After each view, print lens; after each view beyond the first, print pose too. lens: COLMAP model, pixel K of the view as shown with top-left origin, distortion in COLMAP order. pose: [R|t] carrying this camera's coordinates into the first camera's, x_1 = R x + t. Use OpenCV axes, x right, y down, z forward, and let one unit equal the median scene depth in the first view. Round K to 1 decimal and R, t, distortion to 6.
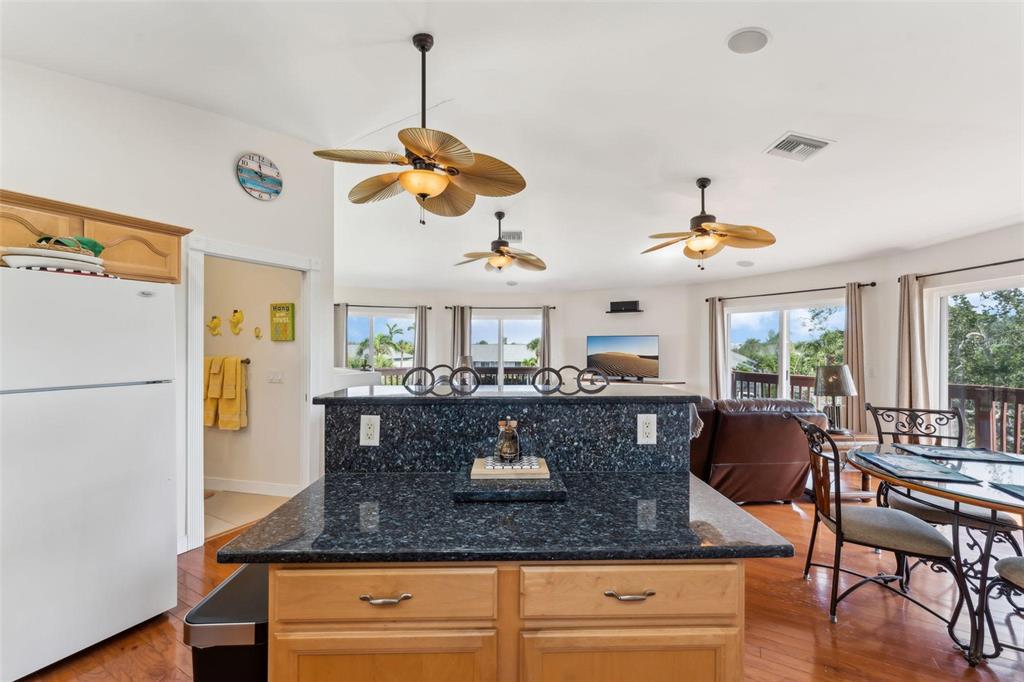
lens RADIAL K [[403.8, 0, 511.1], [0, 403.8, 344.1], [0, 0, 1]] dist [-0.000112, 0.000022]
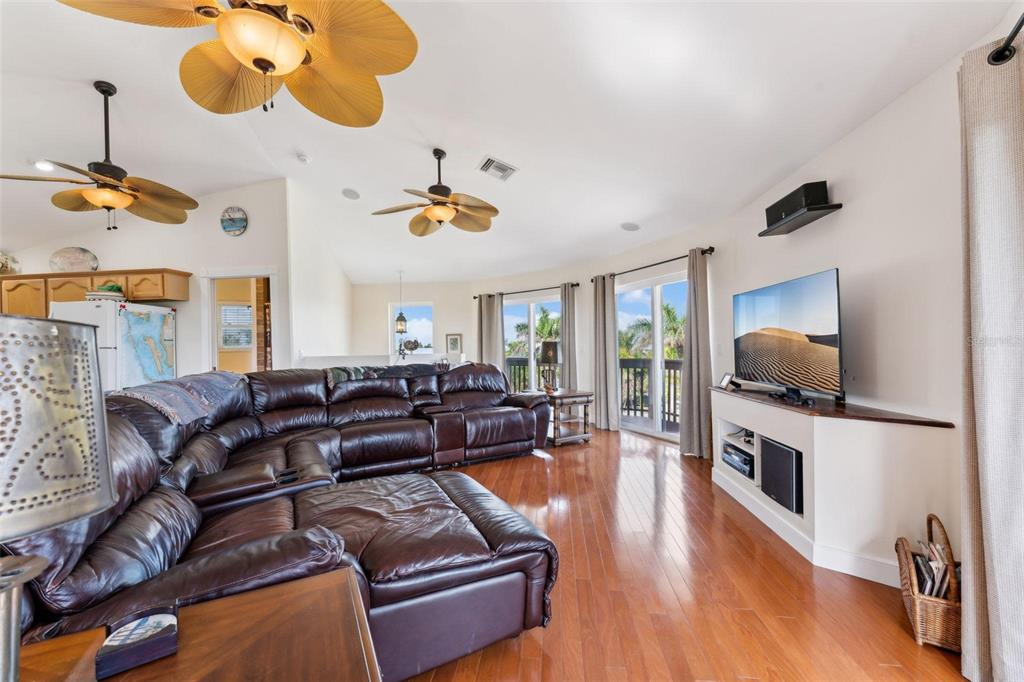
lens RADIAL K [[412.7, 0, 513.0], [0, 412.7, 349.1], [0, 0, 1]] dist [0.002226, 0.000326]
pose [[0.394144, 0.003922, -0.919040, 1.095593], [0.019328, 0.999734, 0.012556, 0.063307], [0.918845, -0.022712, 0.393963, 1.185601]]
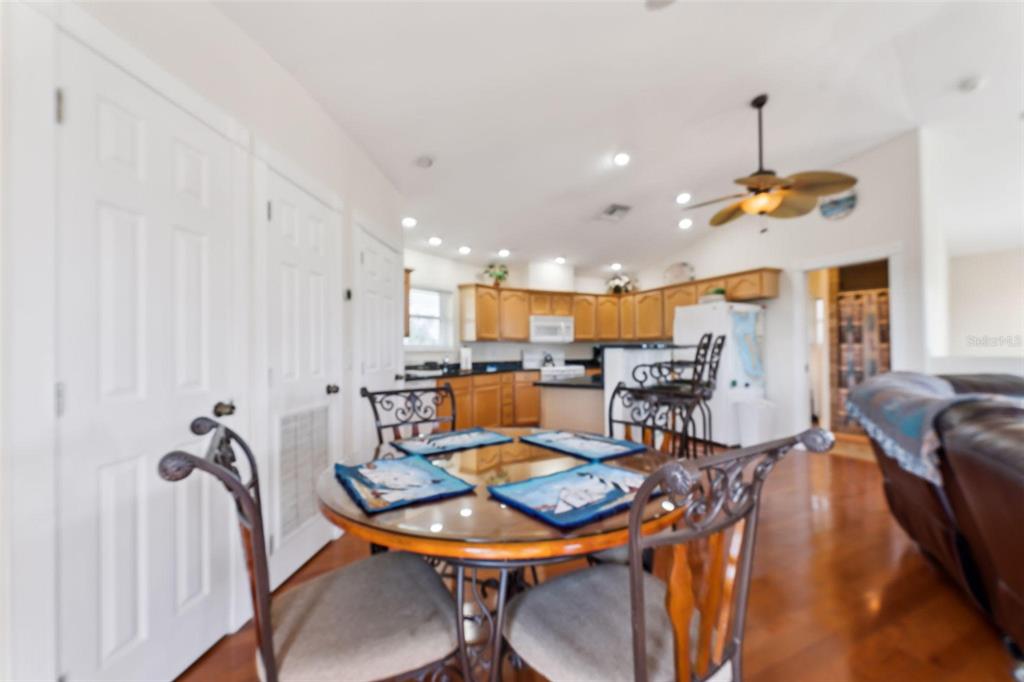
lens RADIAL K [[412.7, 0, 513.0], [0, 412.7, 349.1], [0, 0, 1]] dist [0.002226, 0.000326]
pose [[-0.575984, 0.002963, -0.817455, 1.039423], [0.008540, 0.999961, -0.002392, 0.067313], [0.817416, -0.008359, -0.575987, 0.805929]]
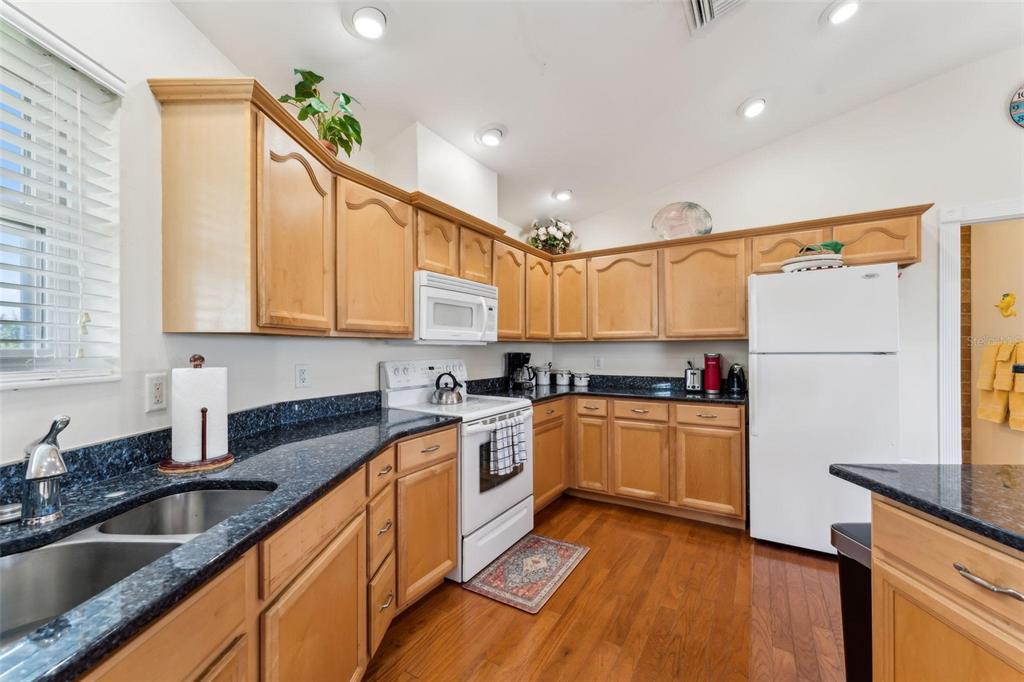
lens RADIAL K [[412.7, 0, 513.0], [0, 412.7, 349.1], [0, 0, 1]] dist [0.002226, 0.000326]
pose [[-0.046286, 0.000199, -0.998928, 0.180687], [0.004268, 0.999991, 0.000002, 0.045054], [0.998919, -0.004264, -0.046286, 0.020650]]
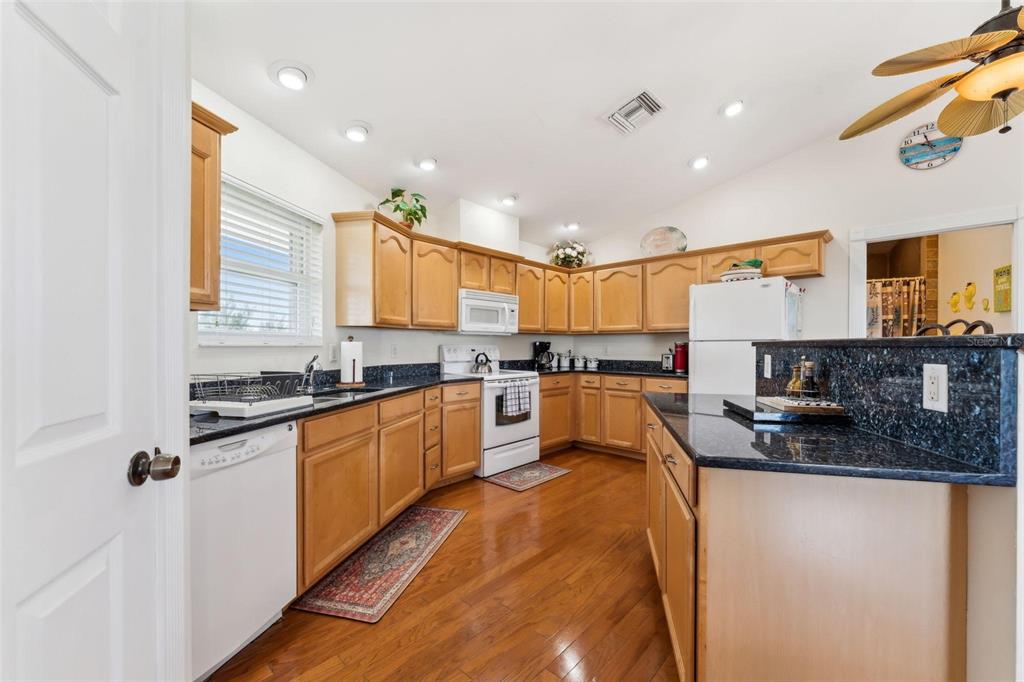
lens RADIAL K [[412.7, 0, 513.0], [0, 412.7, 349.1], [0, 0, 1]] dist [0.002226, 0.000326]
pose [[-0.242288, 0.007393, -0.970176, 0.540131], [-0.001751, 0.999966, 0.008057, 0.067720], [0.970203, 0.003651, -0.242267, 0.232216]]
